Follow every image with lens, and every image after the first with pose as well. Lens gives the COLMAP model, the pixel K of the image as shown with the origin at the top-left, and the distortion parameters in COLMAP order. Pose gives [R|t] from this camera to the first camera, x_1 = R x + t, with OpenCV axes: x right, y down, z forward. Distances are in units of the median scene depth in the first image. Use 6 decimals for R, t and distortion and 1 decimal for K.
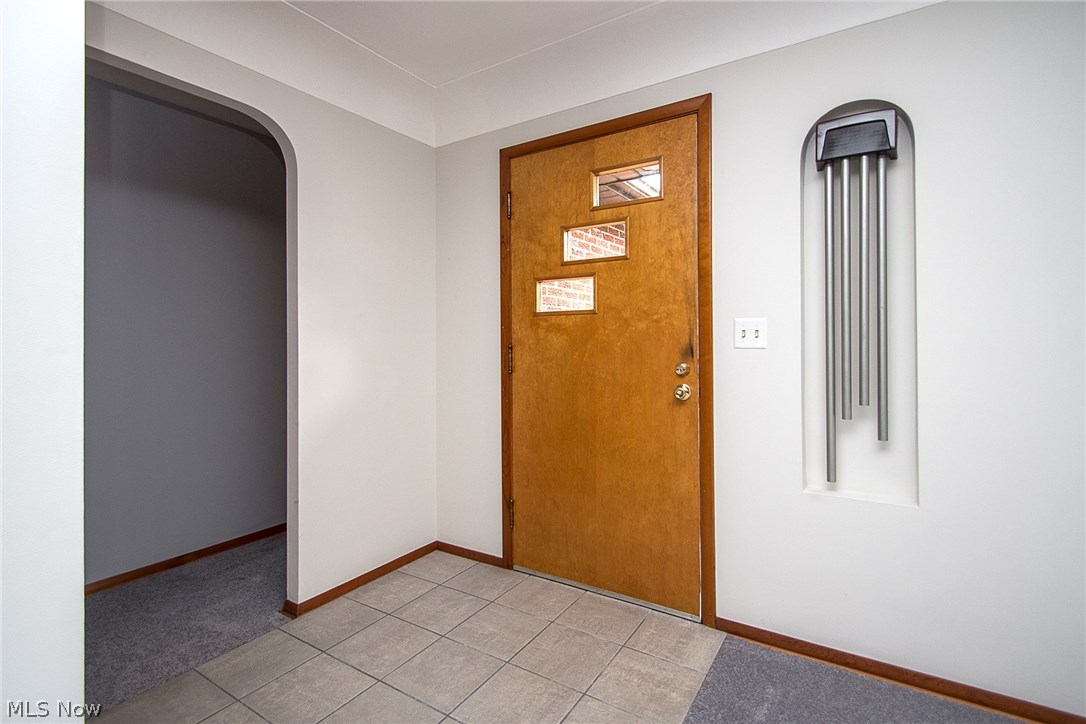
lens RADIAL K [[501.7, 0, 544.1], [0, 501.7, 355.6], [0, 0, 1]] dist [-0.040577, -0.004011]
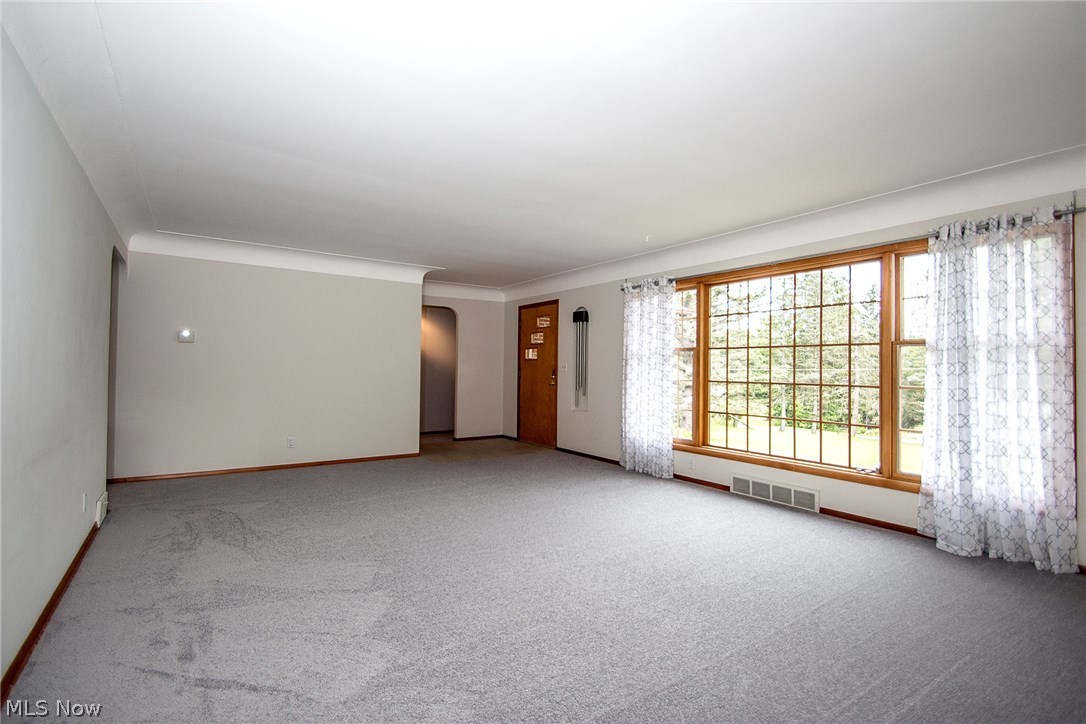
lens RADIAL K [[501.7, 0, 543.7], [0, 501.7, 363.8], [0, 0, 1]] dist [-0.040577, -0.004011]
pose [[0.921222, 0.002166, -0.389032, 1.385732], [-0.014657, 0.999468, -0.029142, 0.036263], [0.388762, 0.032548, 0.920763, -1.961774]]
